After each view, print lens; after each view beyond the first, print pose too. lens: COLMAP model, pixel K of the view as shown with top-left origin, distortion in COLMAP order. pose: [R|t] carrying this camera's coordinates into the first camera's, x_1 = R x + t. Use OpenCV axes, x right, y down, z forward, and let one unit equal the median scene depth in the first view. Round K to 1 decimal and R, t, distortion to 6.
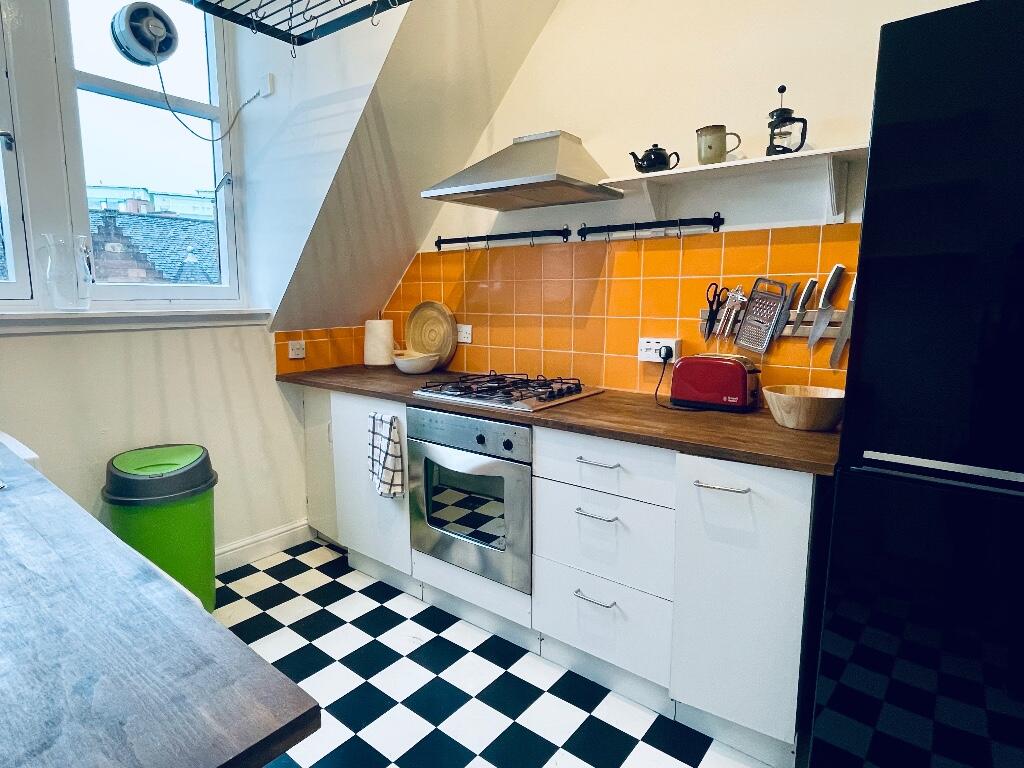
lens RADIAL K [[576.5, 0, 506.1], [0, 576.5, 381.9], [0, 0, 1]] dist [-0.001663, -0.001415]
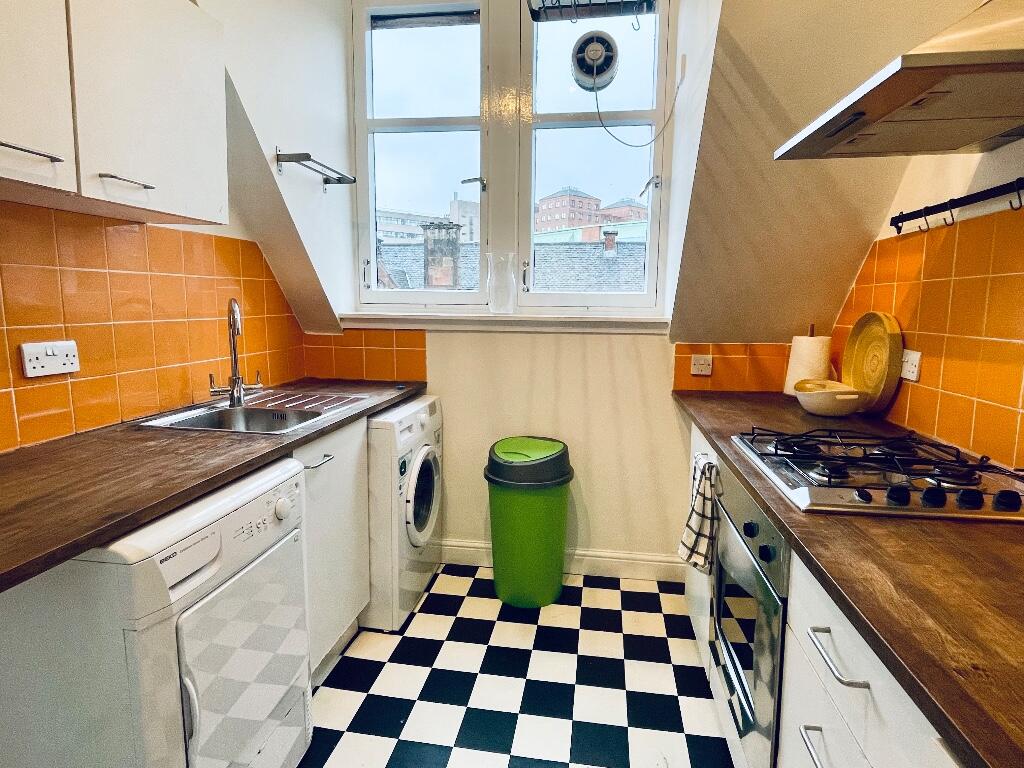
lens RADIAL K [[576.5, 0, 506.9], [0, 576.5, 380.6], [0, 0, 1]] dist [-0.001663, -0.001415]
pose [[0.473856, 0.120535, -0.872314, 0.270692], [-0.134964, 0.988825, 0.063320, -0.049554], [0.870199, 0.087726, 0.484828, 0.333555]]
